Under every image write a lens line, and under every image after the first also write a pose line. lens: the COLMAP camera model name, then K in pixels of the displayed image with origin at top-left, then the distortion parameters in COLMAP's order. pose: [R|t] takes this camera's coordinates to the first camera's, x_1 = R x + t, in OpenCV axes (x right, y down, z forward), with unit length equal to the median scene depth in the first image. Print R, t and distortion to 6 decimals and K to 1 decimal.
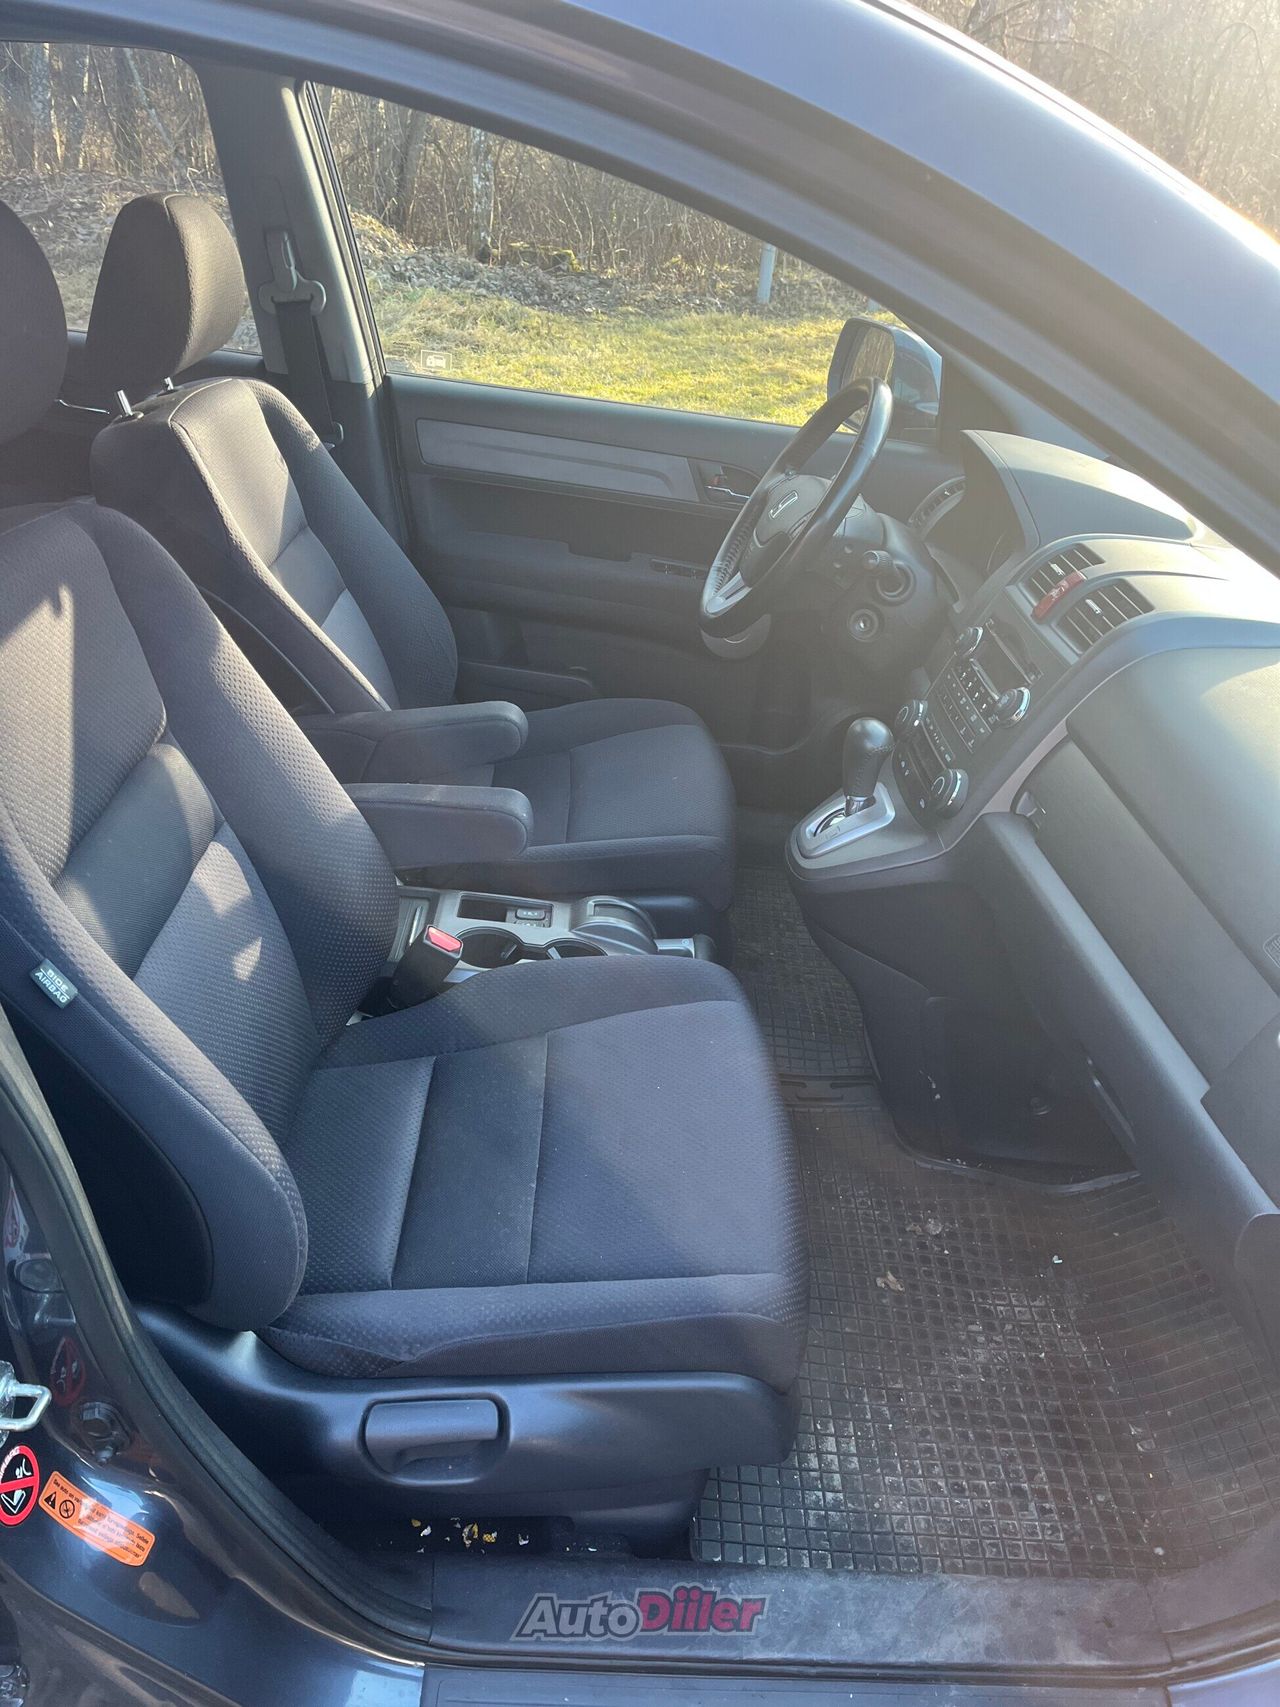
lens RADIAL K [[1293.0, 0, 631.8], [0, 1293.0, 863.2], [0, 0, 1]] dist [0.063722, -0.096868]
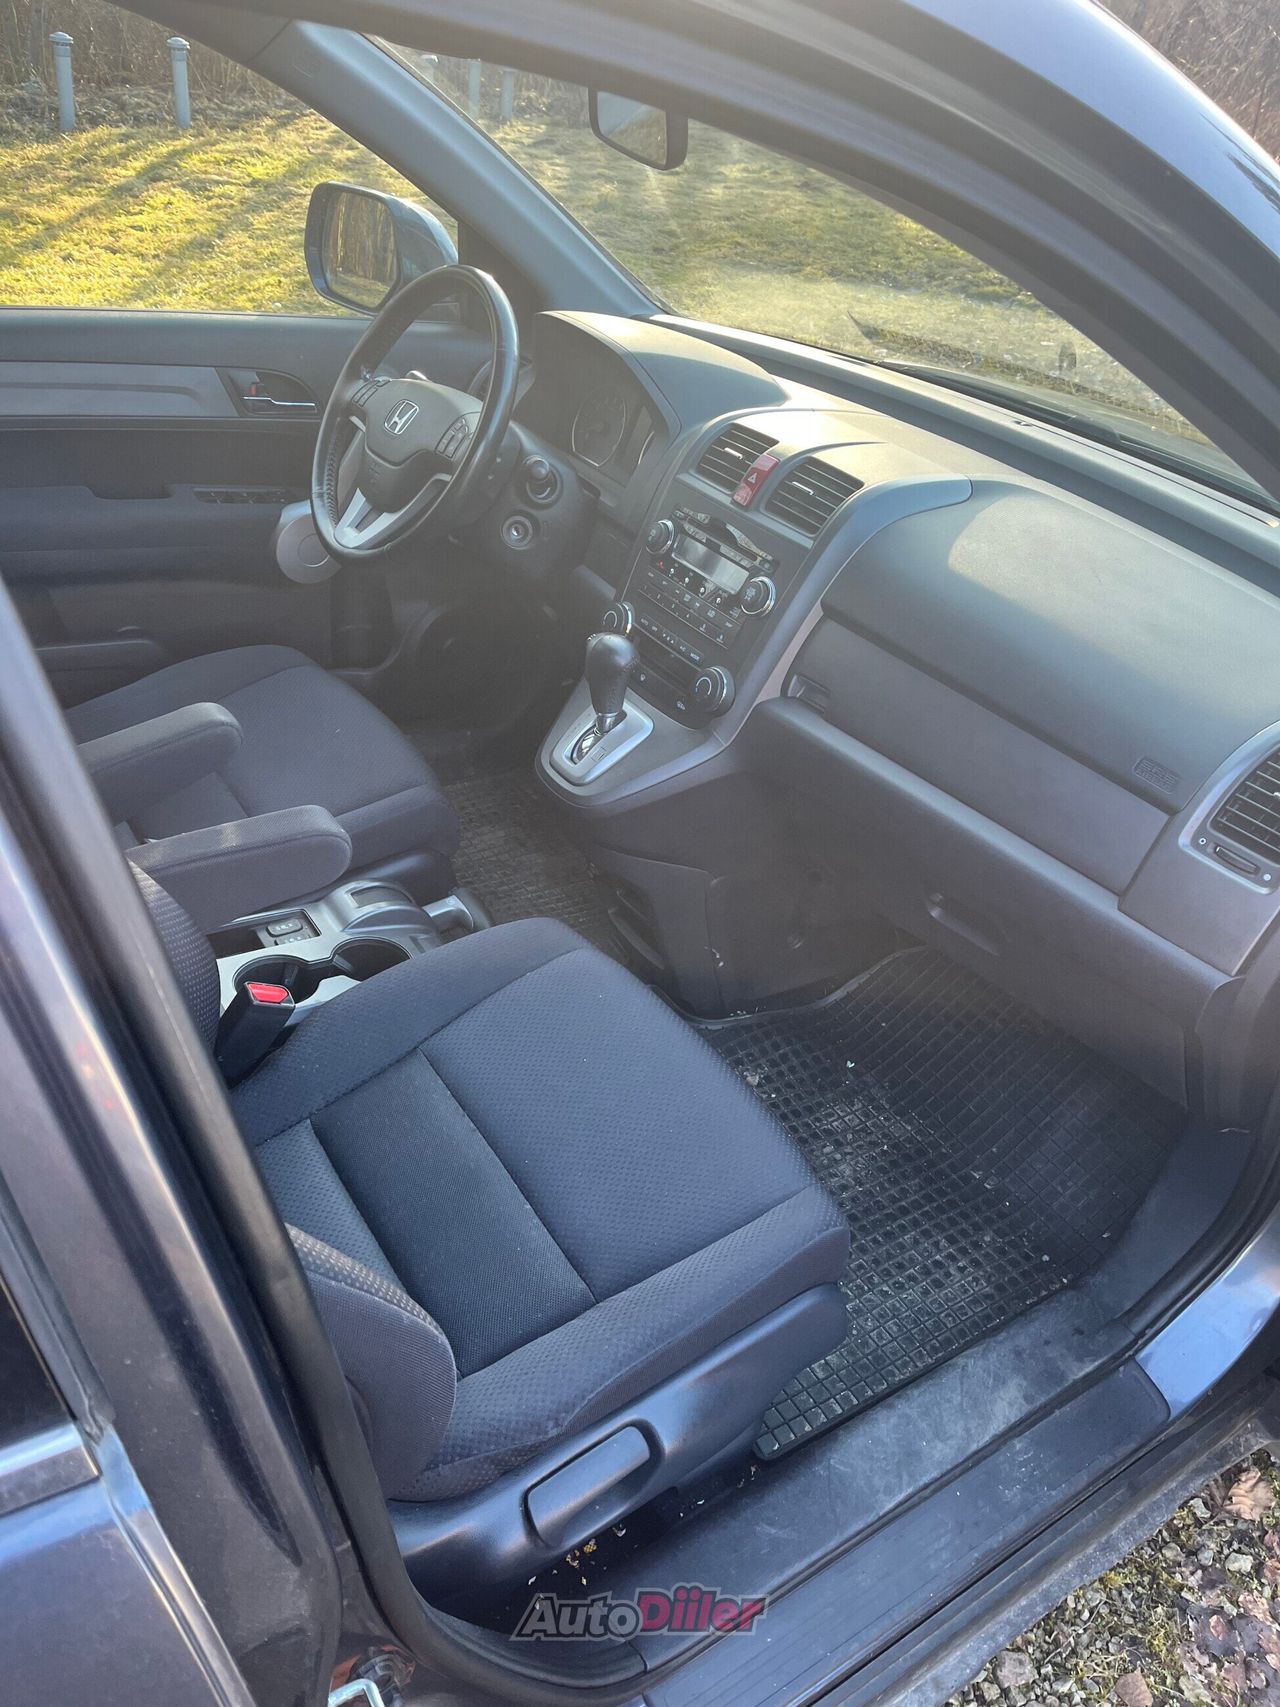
lens RADIAL K [[1293.0, 0, 657.1], [0, 1293.0, 859.6], [0, 0, 1]] dist [0.063722, -0.096868]
pose [[0.833395, -0.302894, 0.462286, -0.331596], [0.244145, 0.952174, 0.183735, -0.134319], [-0.495829, -0.040259, 0.867487, 0.126444]]
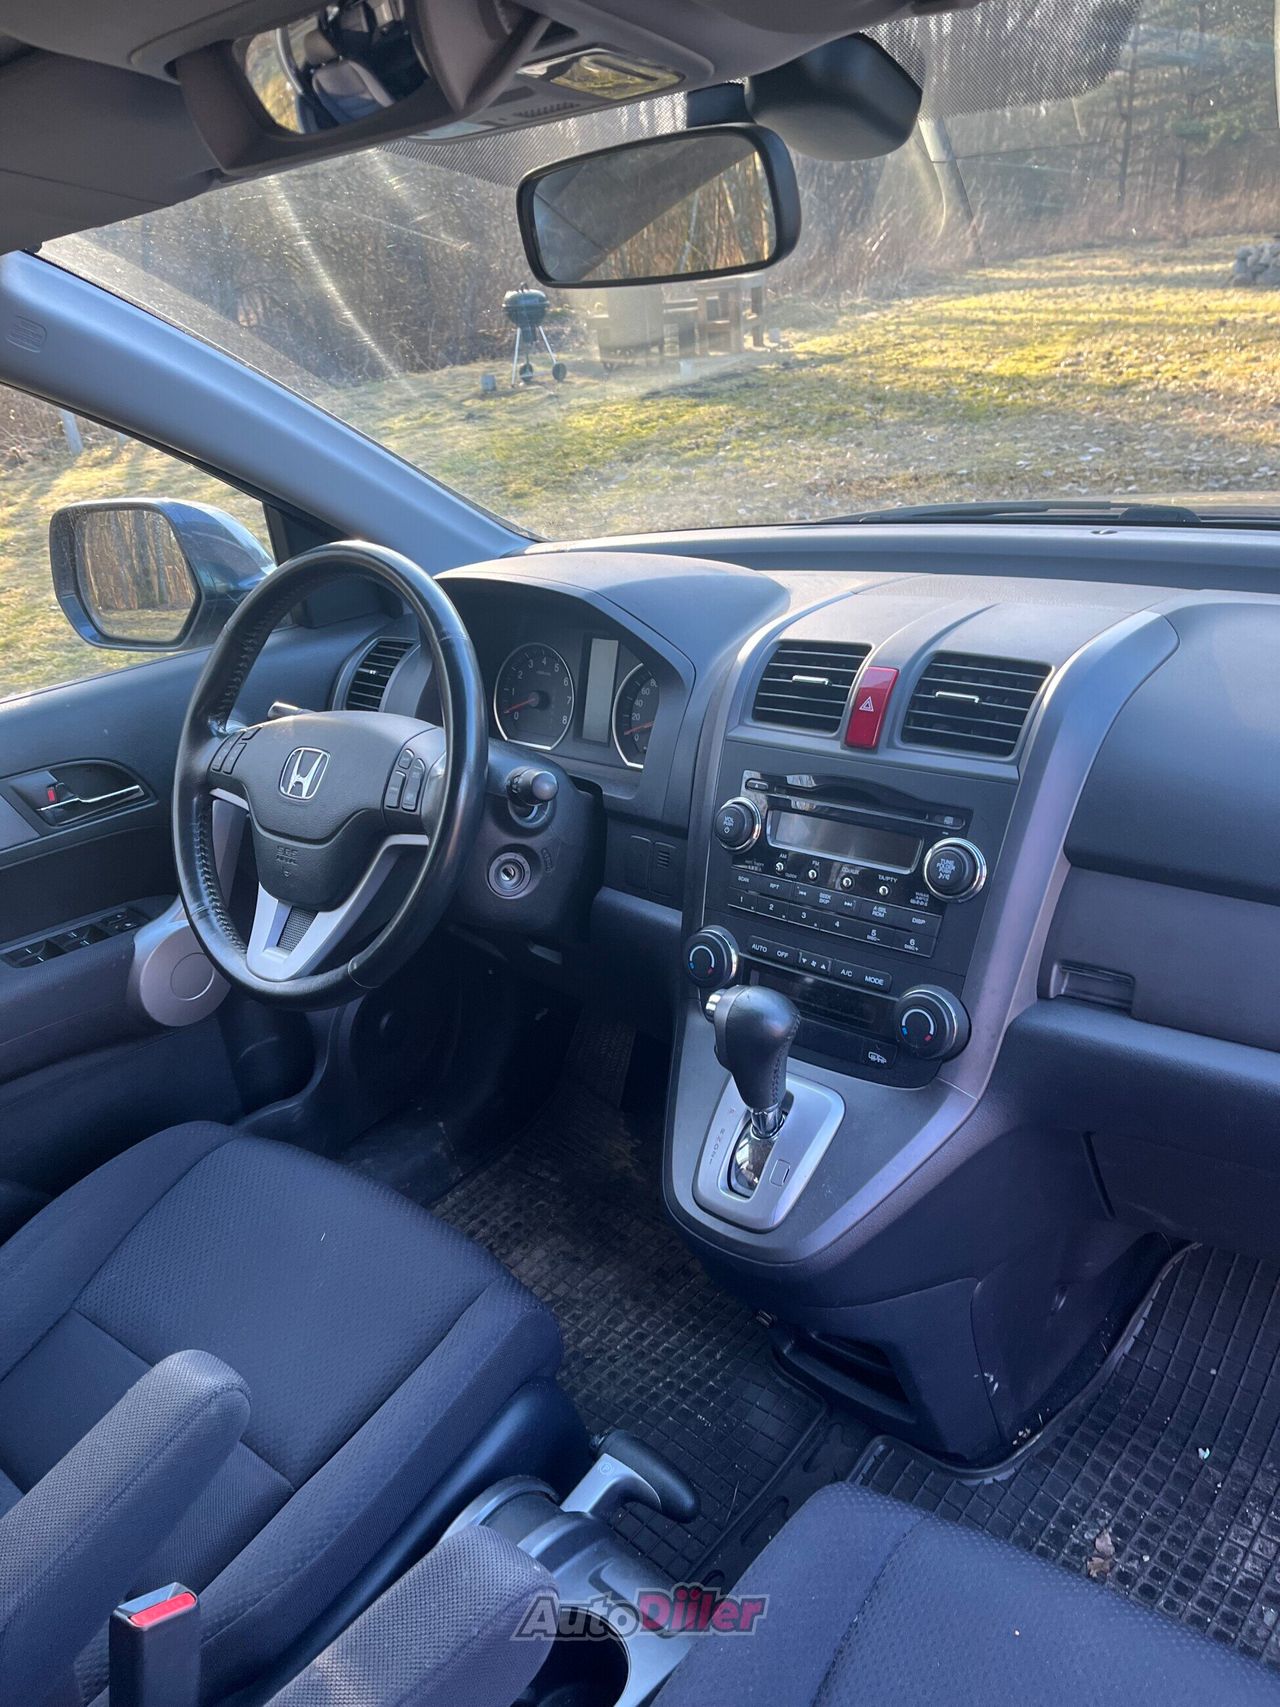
lens RADIAL K [[1293.0, 0, 618.1], [0, 1293.0, 850.9], [0, 0, 1]] dist [0.063722, -0.096868]
pose [[0.643592, -0.461375, 0.610673, -0.238995], [0.525263, 0.846580, 0.086029, -0.287101], [-0.556675, 0.265397, 0.787196, 0.571812]]
